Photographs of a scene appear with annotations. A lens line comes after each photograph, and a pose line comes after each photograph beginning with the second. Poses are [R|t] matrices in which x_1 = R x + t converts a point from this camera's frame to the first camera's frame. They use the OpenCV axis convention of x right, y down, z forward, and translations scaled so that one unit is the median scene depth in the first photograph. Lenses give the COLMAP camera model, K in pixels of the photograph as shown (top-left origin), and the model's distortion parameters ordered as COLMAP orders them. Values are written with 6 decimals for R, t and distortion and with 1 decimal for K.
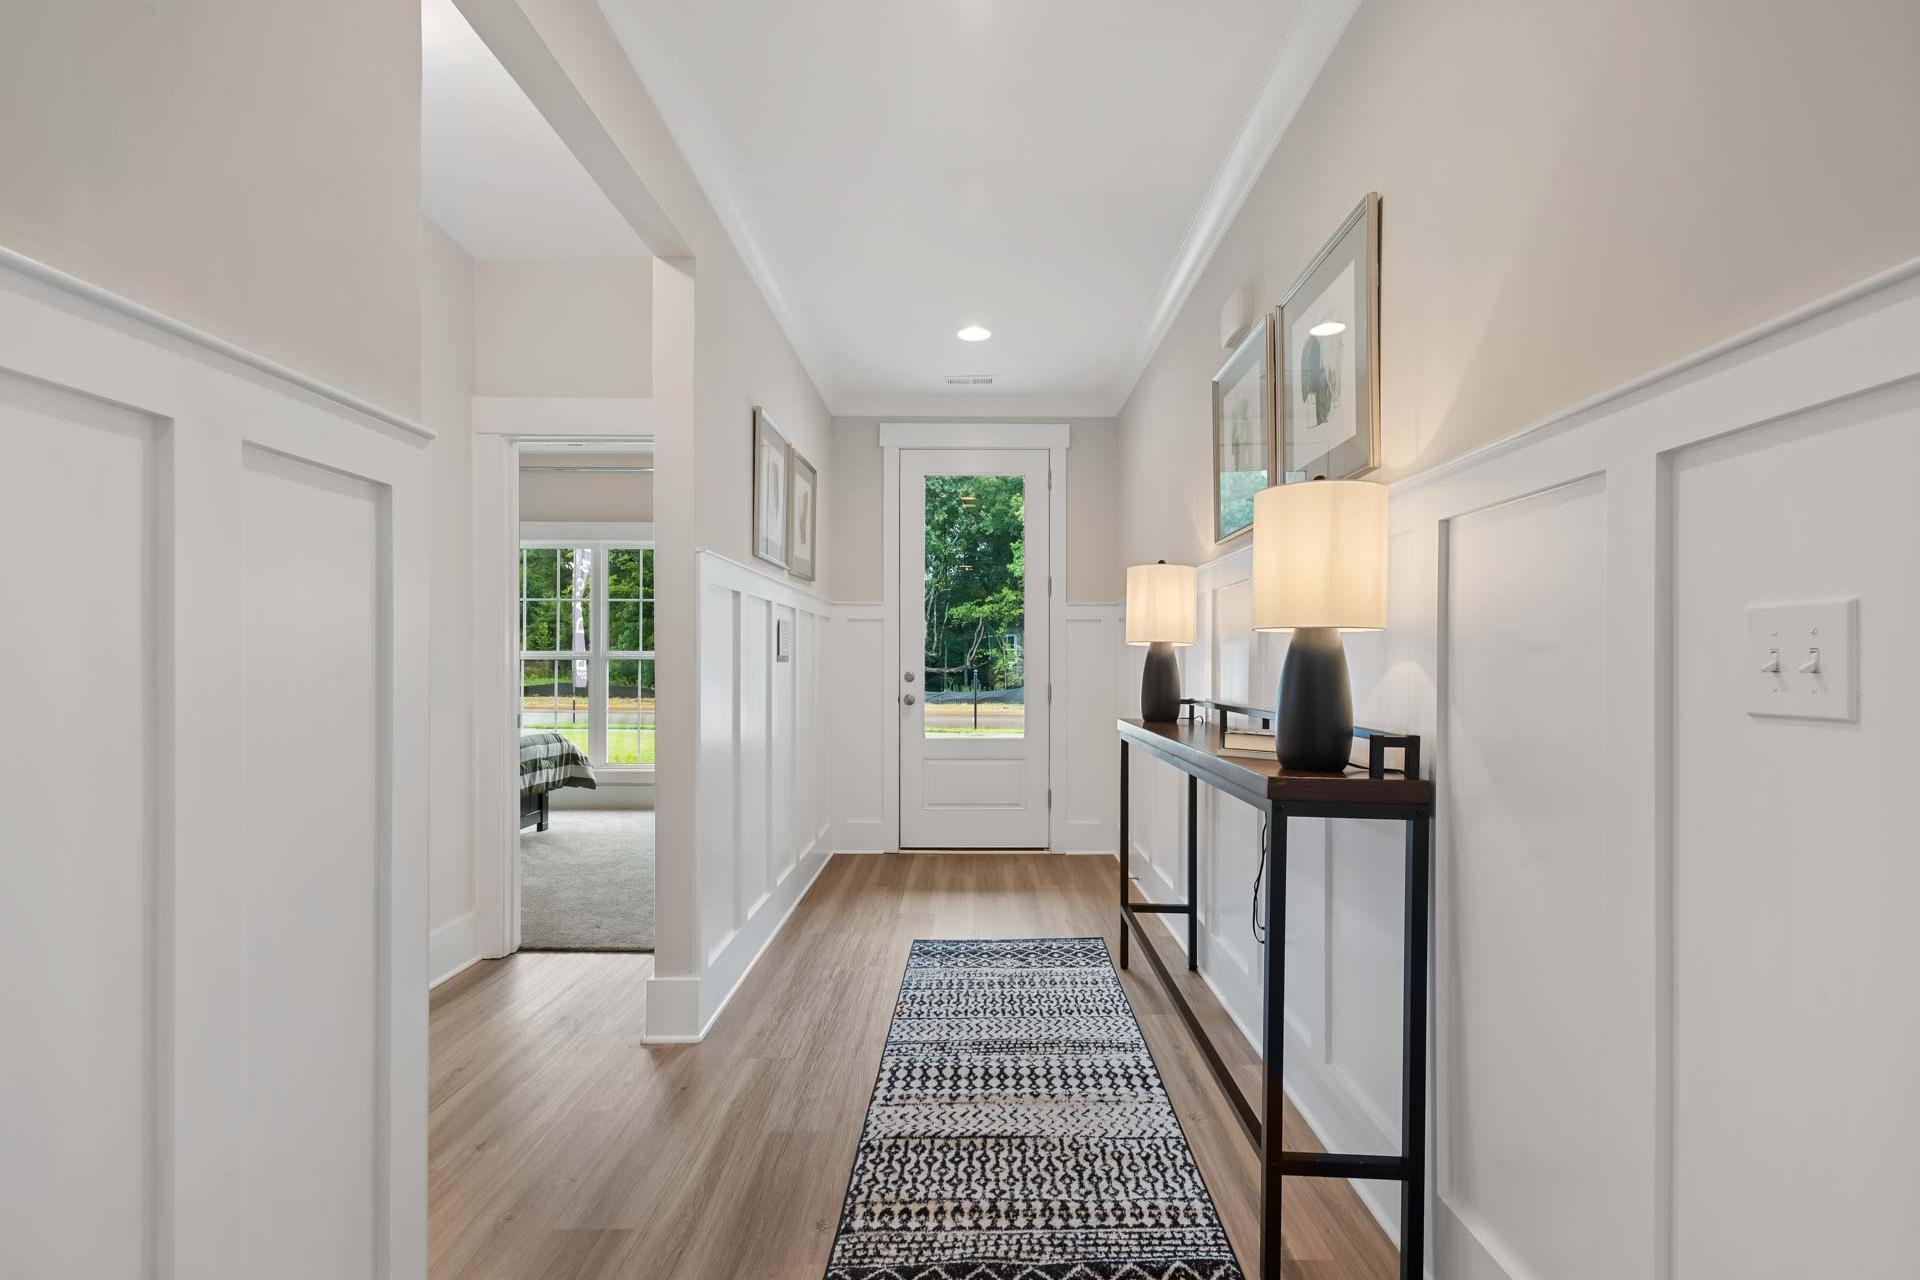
lens RADIAL K [[909.1, 0, 957.3], [0, 909.1, 619.8], [0, 0, 1]] dist [0.009628, 0.000300]
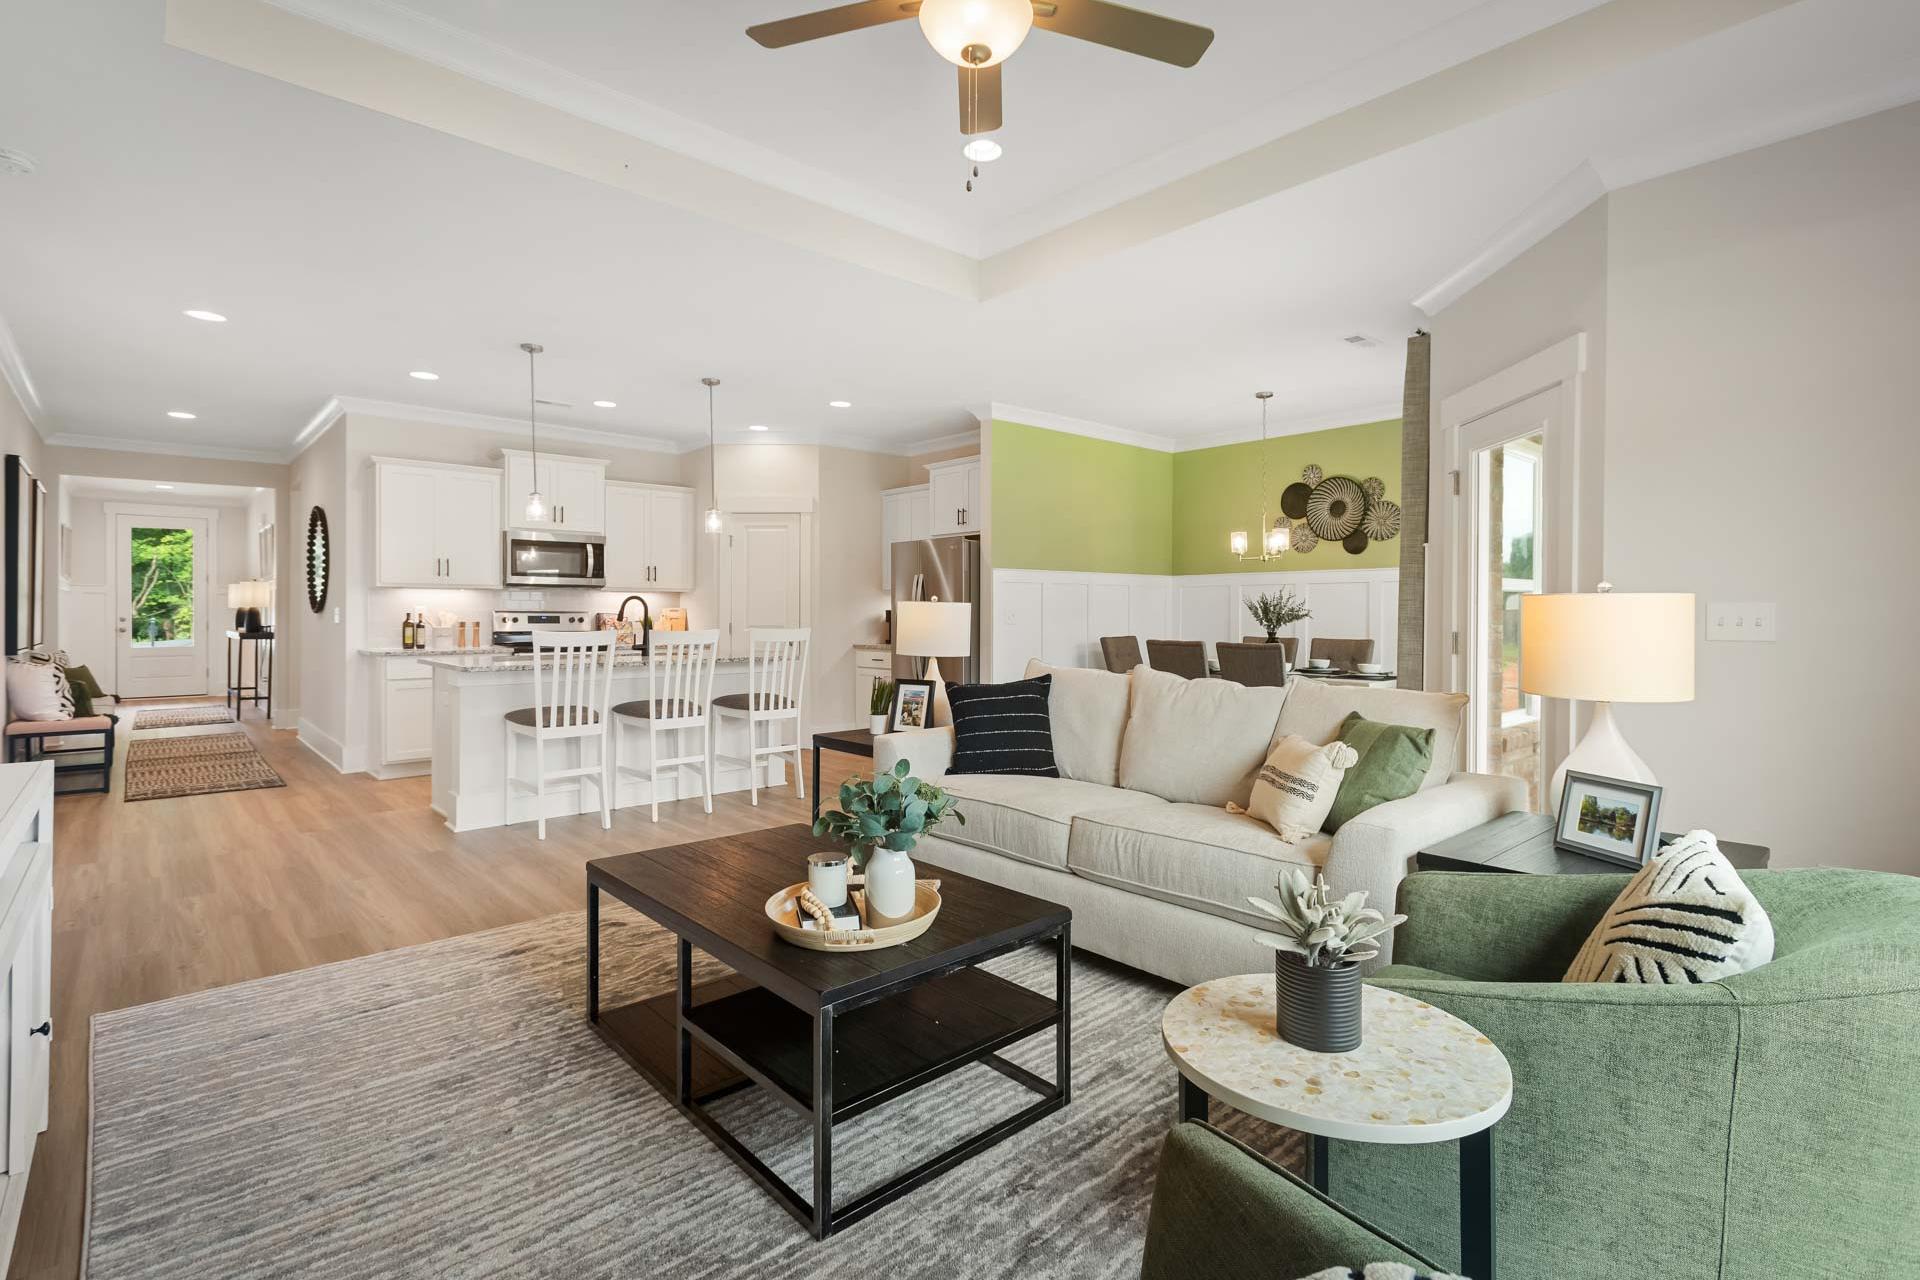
lens RADIAL K [[909.1, 0, 957.3], [0, 909.1, 619.8], [0, 0, 1]] dist [0.009628, 0.000300]
pose [[0.733453, -0.006539, 0.679709, -0.150822], [-0.032170, 0.998499, 0.044319, -0.184006], [-0.678979, -0.054373, 0.732142, -3.713349]]
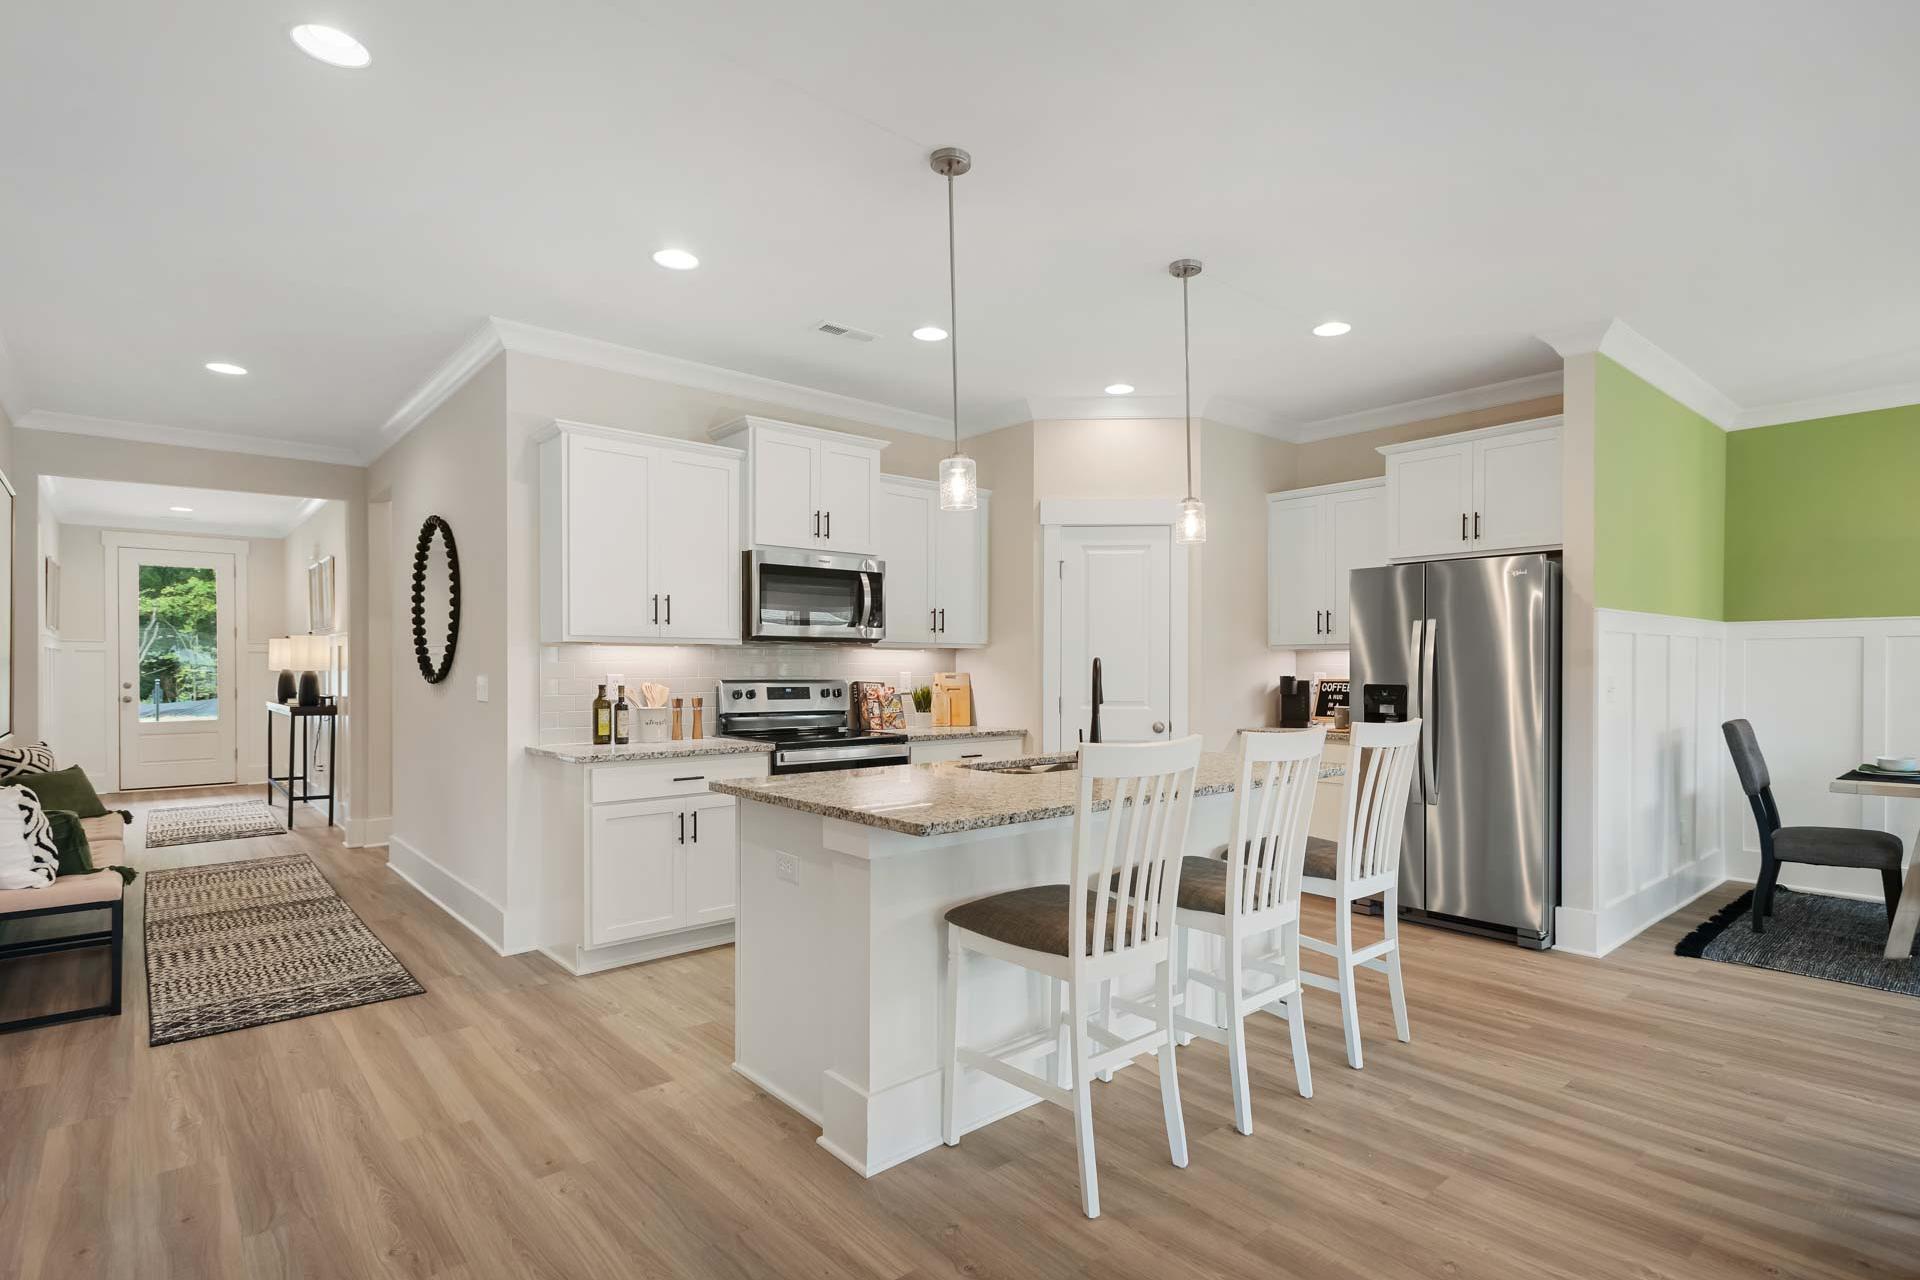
lens RADIAL K [[967.2, 0, 972.9], [0, 967.2, 679.3], [0, 0, 1]] dist [0.015709, -0.001440]
pose [[0.747198, -0.009877, 0.664528, -0.162989], [-0.029759, 0.998389, 0.048300, -0.151150], [-0.663934, -0.055865, 0.745701, -2.544828]]
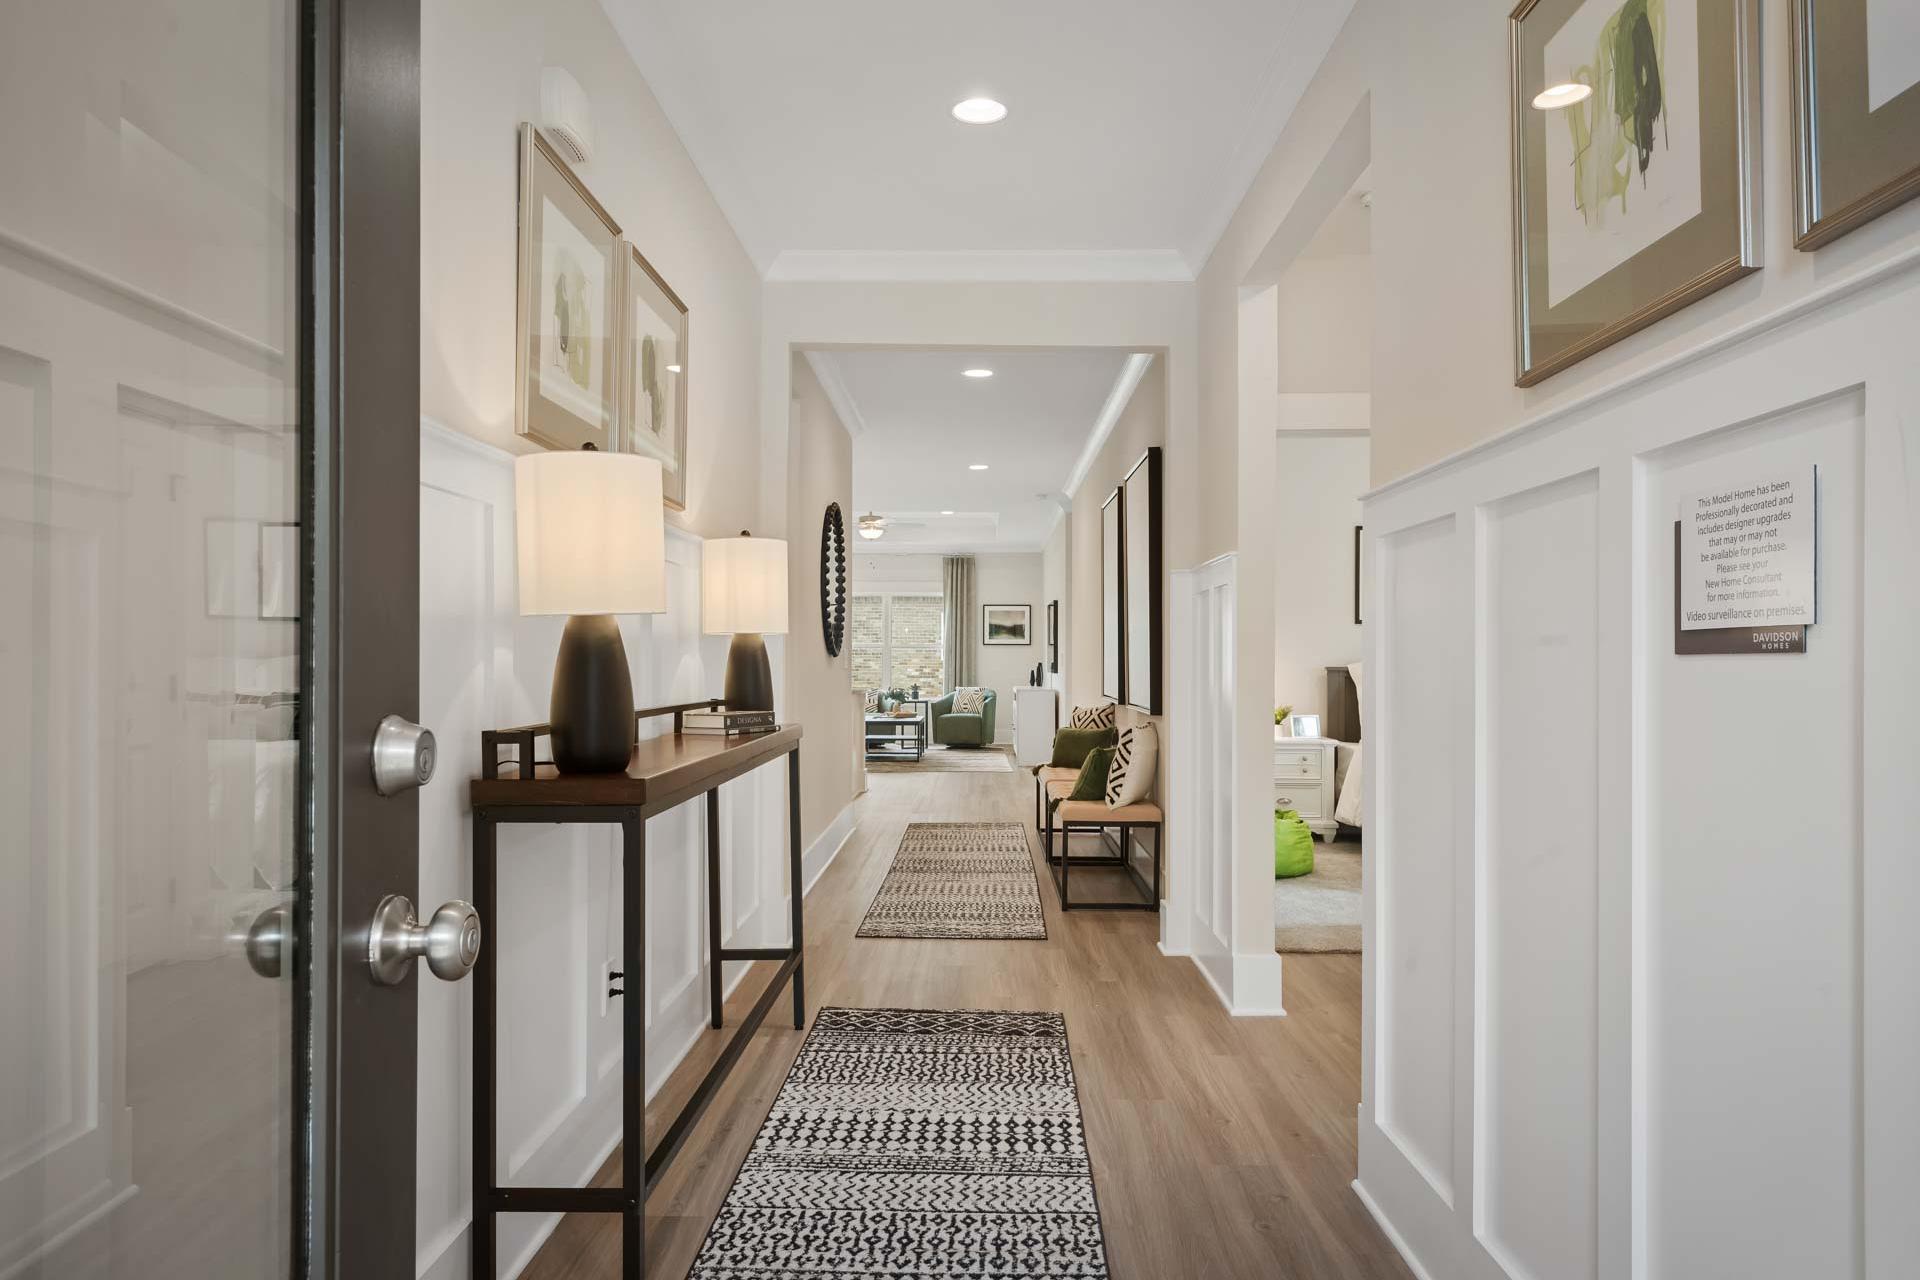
lens RADIAL K [[1092.7, 0, 966.7], [0, 1092.7, 658.4], [0, 0, 1]] dist [0.020227, -0.002932]
pose [[-0.999956, -0.008505, -0.003900, 0.019633], [-0.008311, 0.998851, -0.047205, 0.060183], [0.004297, -0.047171, -0.998878, 1.260694]]
